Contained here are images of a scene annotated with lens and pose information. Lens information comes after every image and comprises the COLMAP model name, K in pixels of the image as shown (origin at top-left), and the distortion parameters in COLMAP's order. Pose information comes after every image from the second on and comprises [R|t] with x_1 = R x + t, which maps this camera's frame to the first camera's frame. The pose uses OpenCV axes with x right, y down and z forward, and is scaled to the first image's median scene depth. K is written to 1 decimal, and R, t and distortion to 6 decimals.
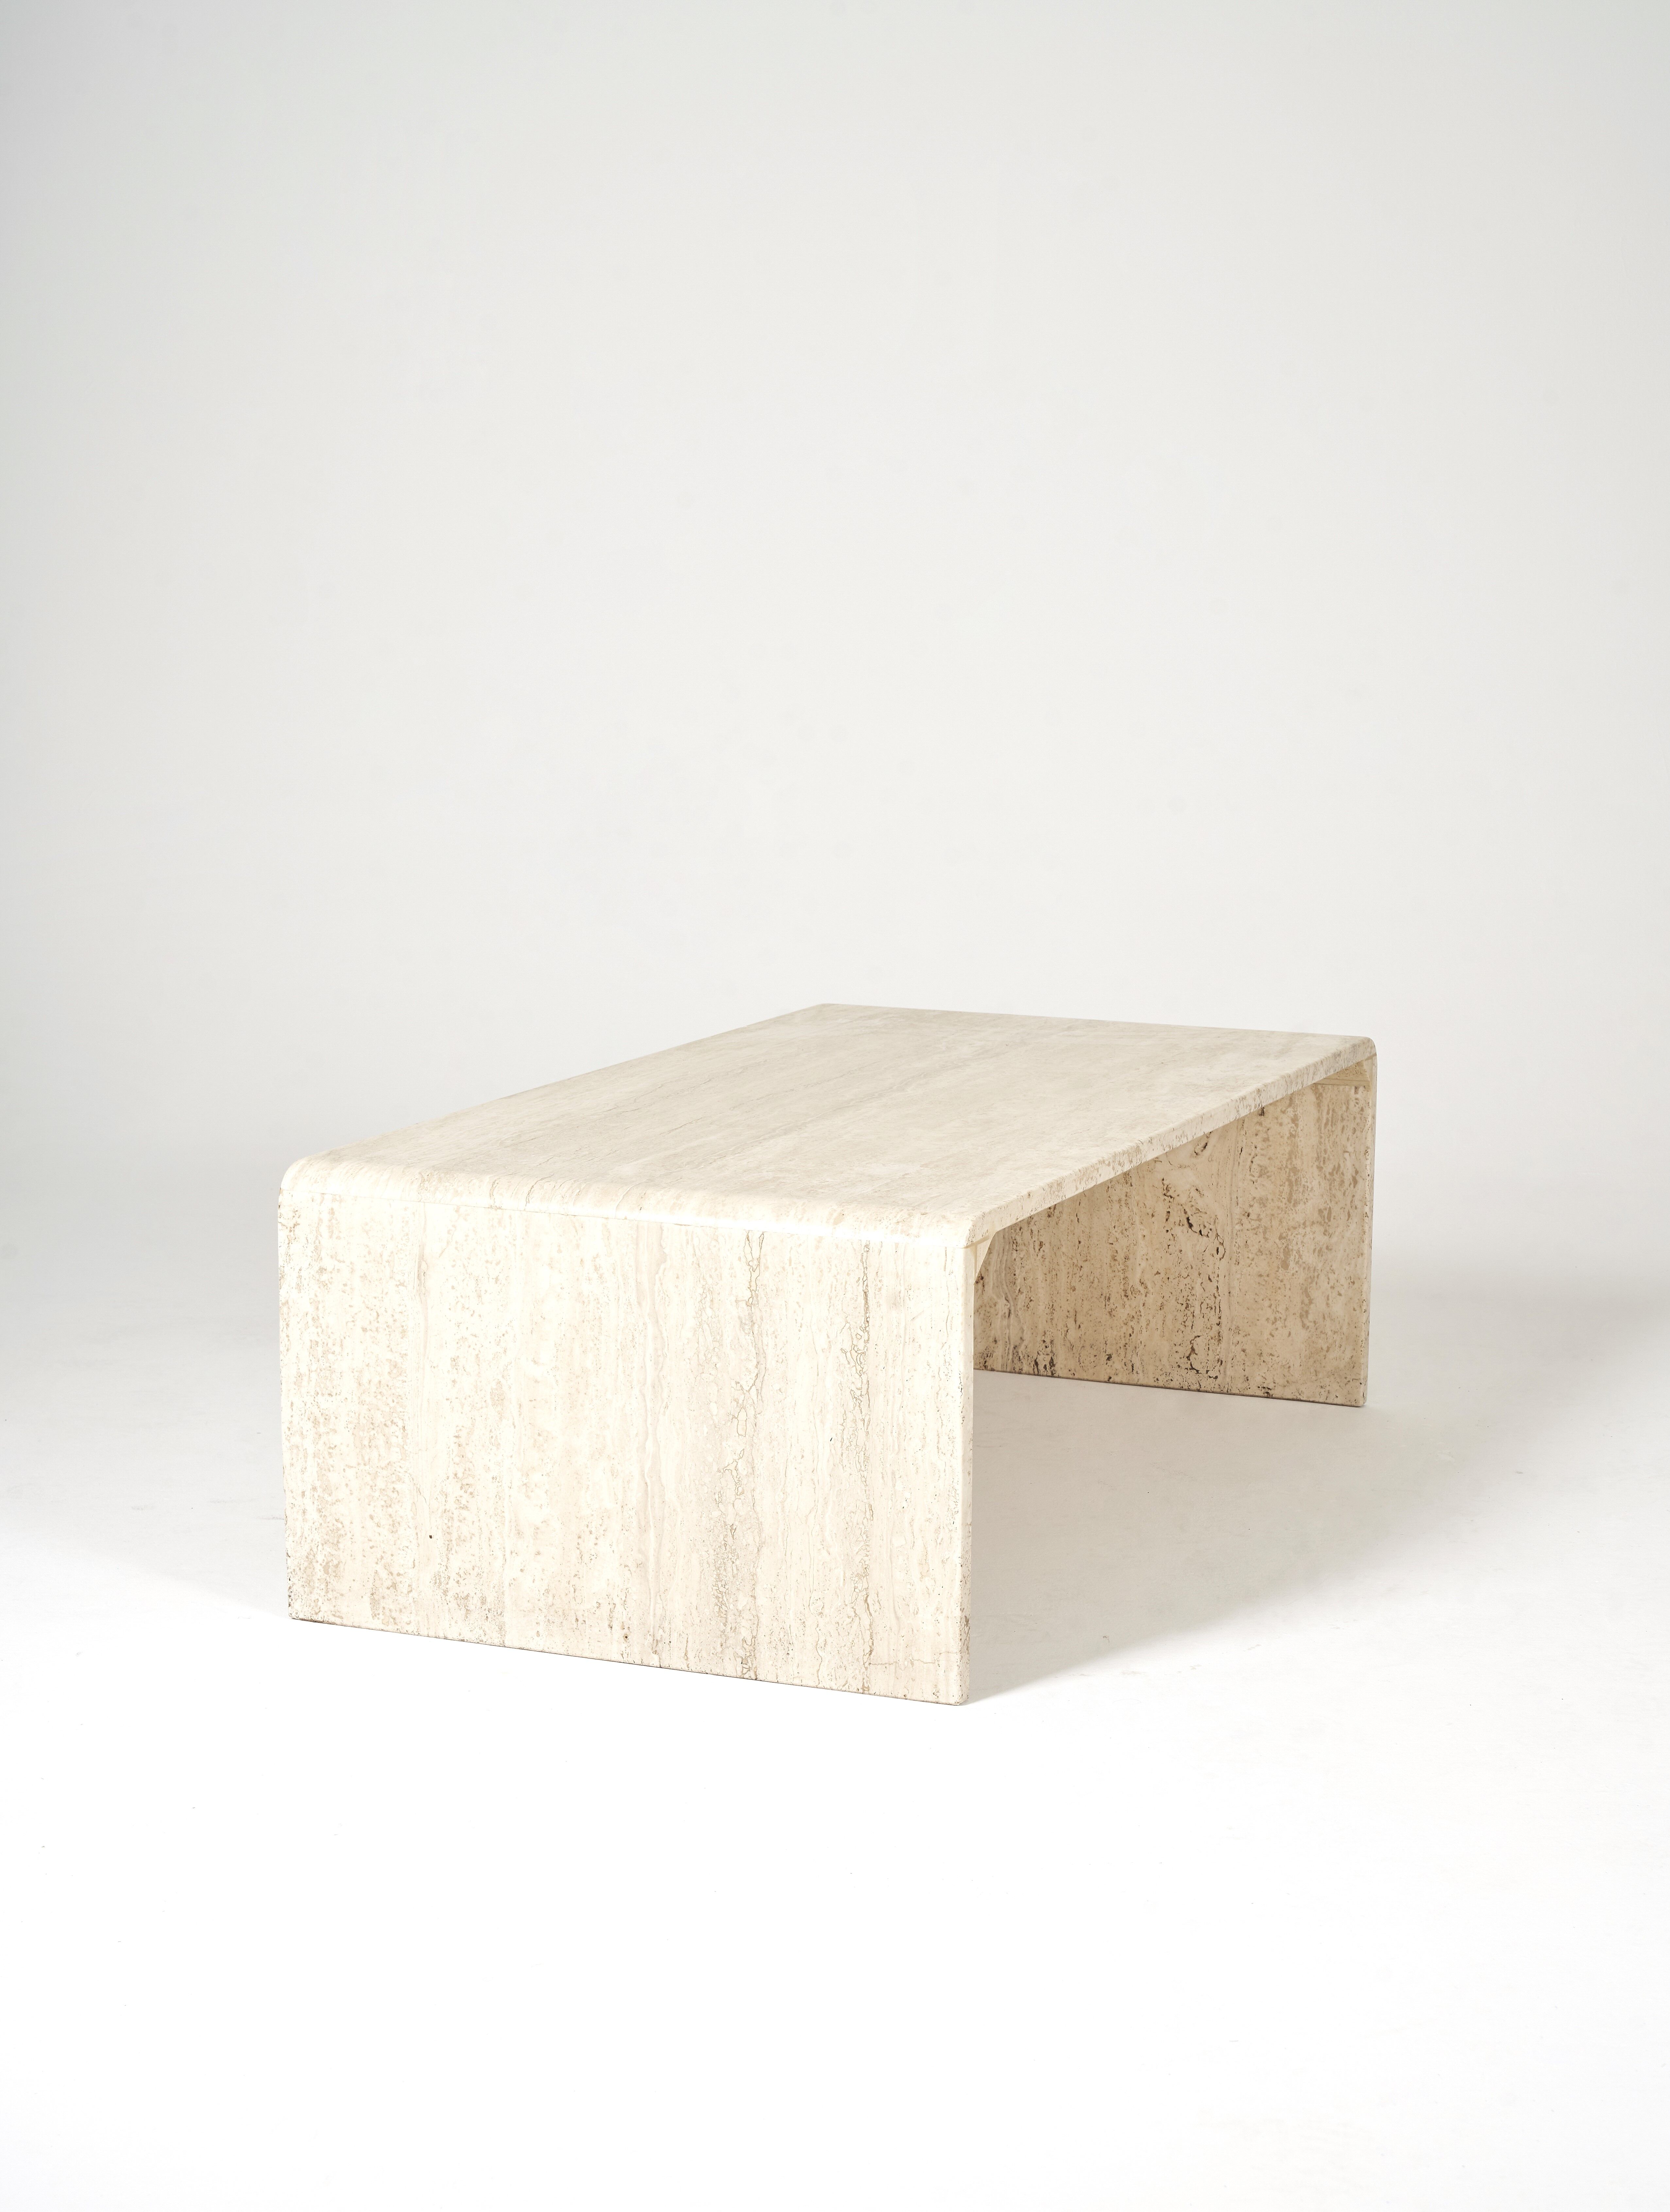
lens RADIAL K [[3746.3, 0, 833.7], [0, 3746.3, 1106.3], [0, 0, 1]] dist [-0.142648, 0.000000]
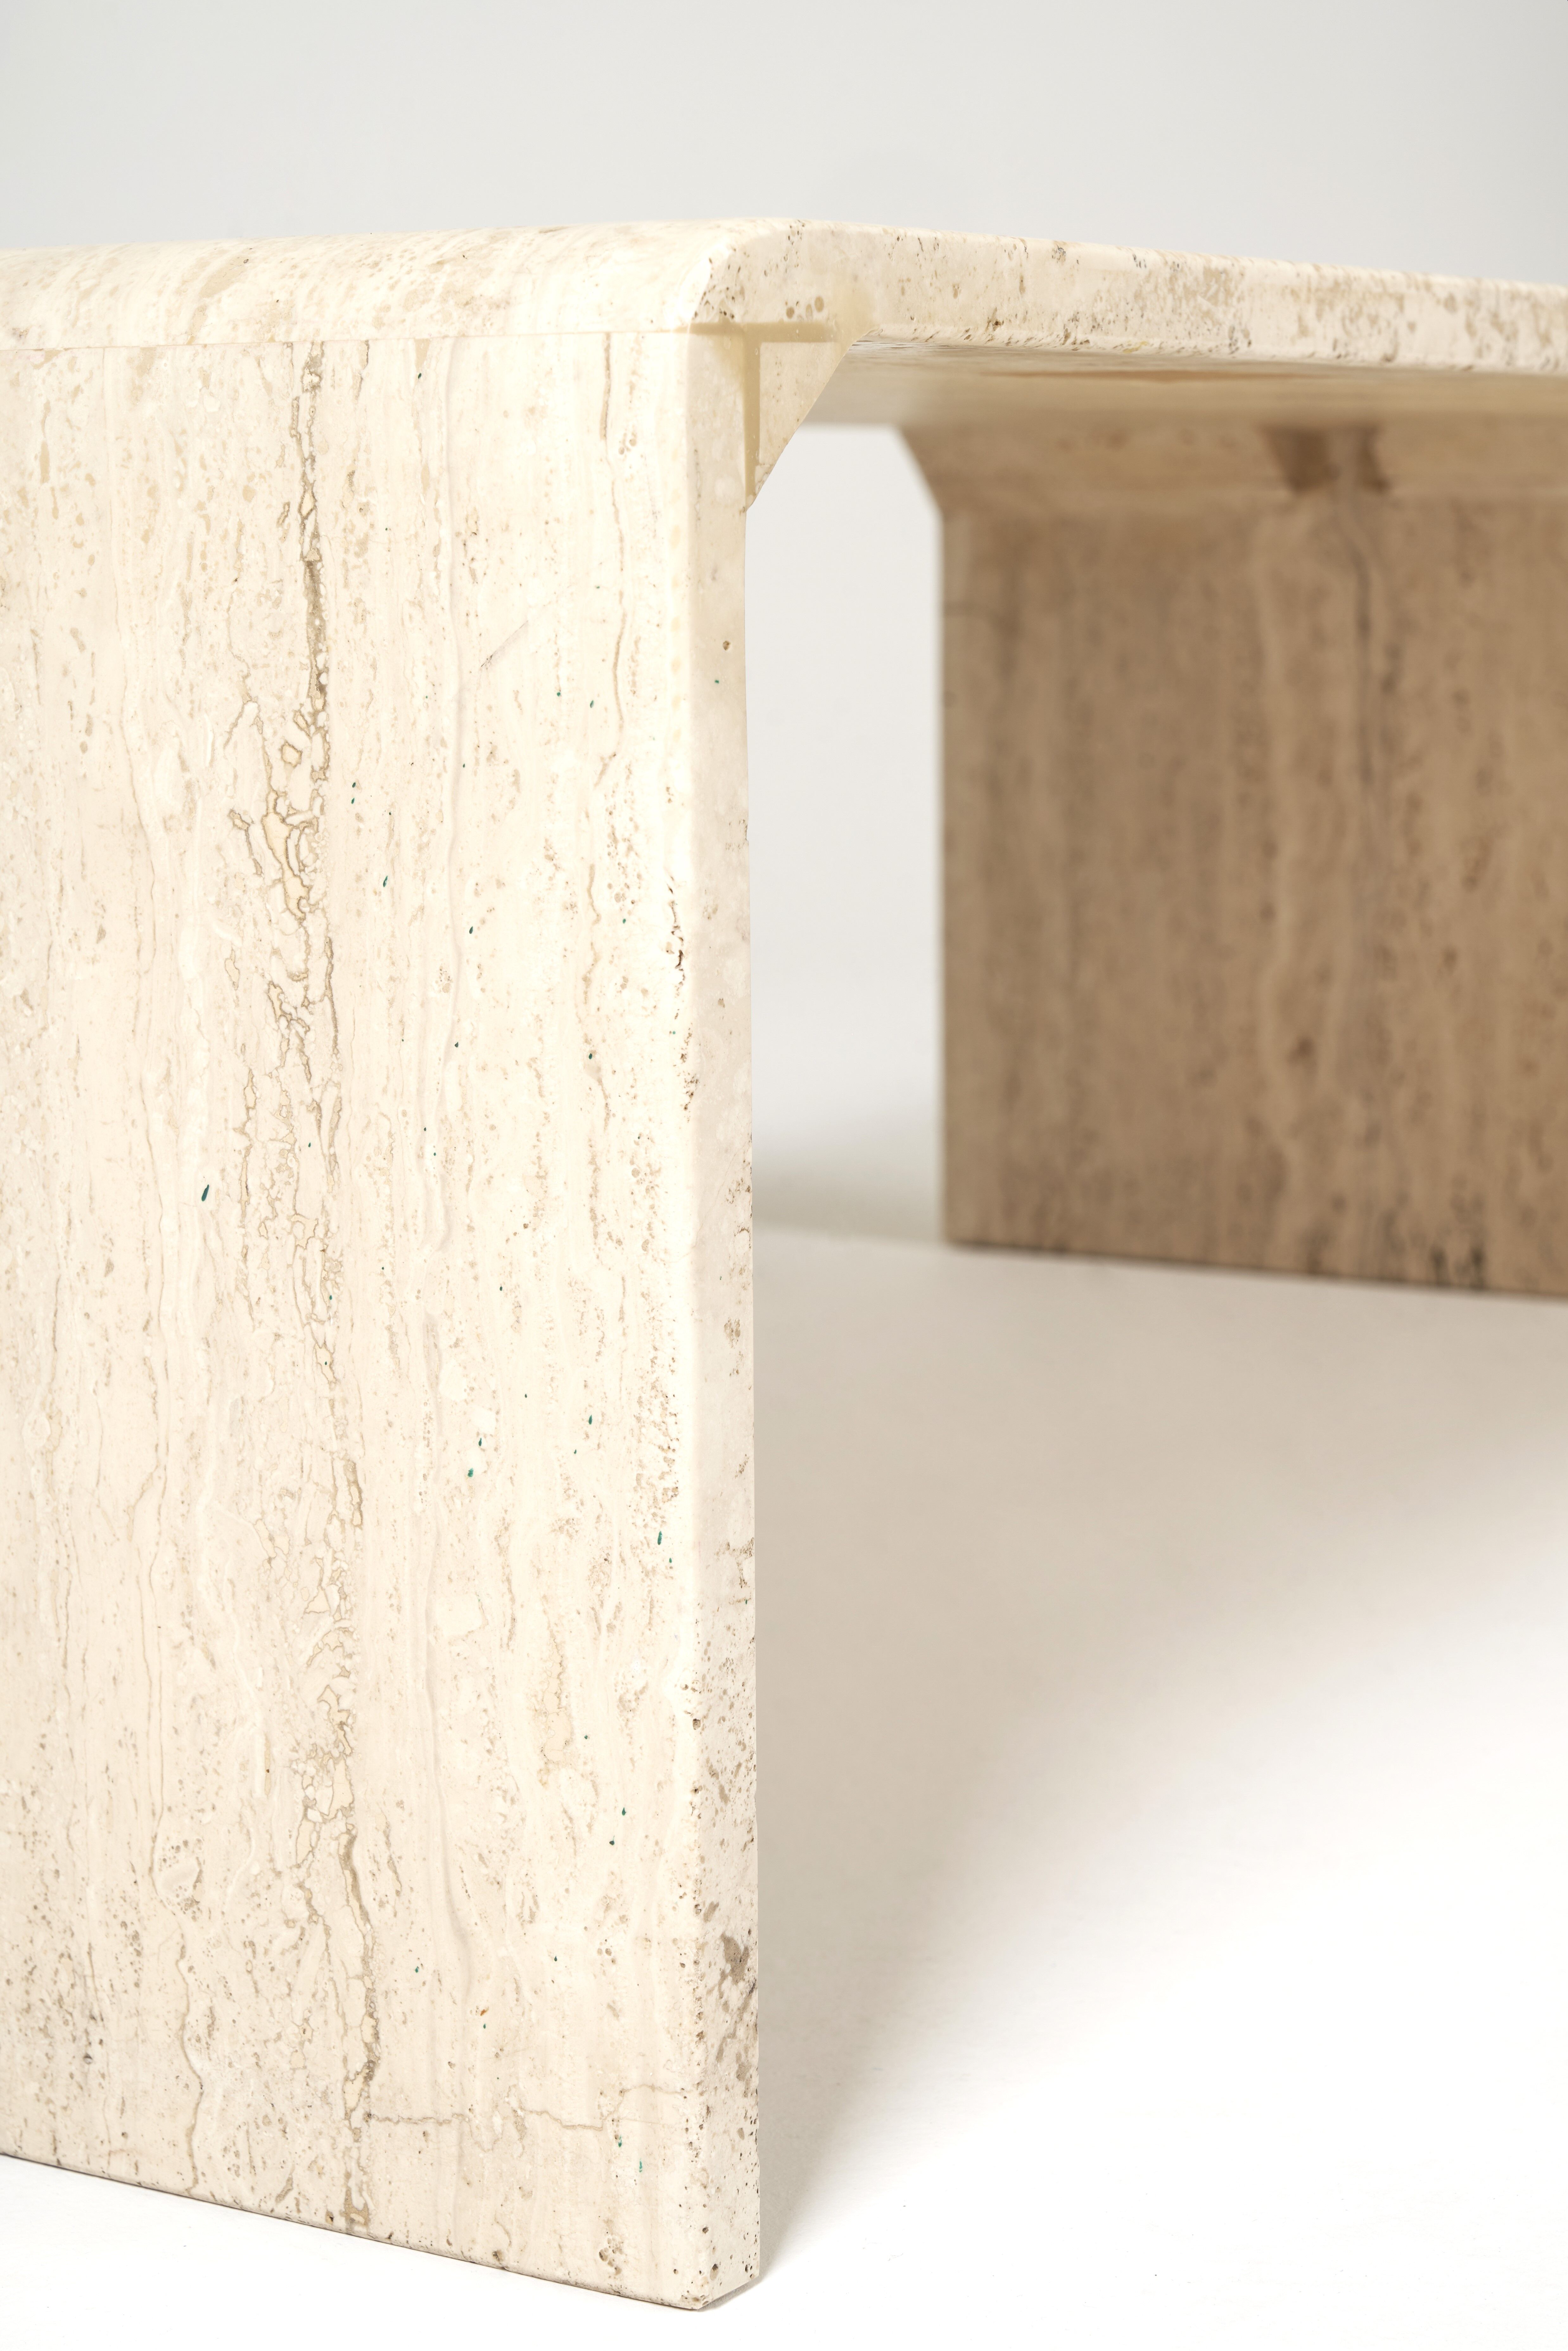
lens RADIAL K [[4667.4, 0, 788.2], [0, 4667.4, 1174.5], [0, 0, 1]] dist [-0.057278, 0.000000]
pose [[0.989487, 0.009280, -0.144321, 0.081206], [-0.010009, 0.999941, -0.004325, 0.088891], [0.144272, 0.005724, 0.989522, 0.704595]]
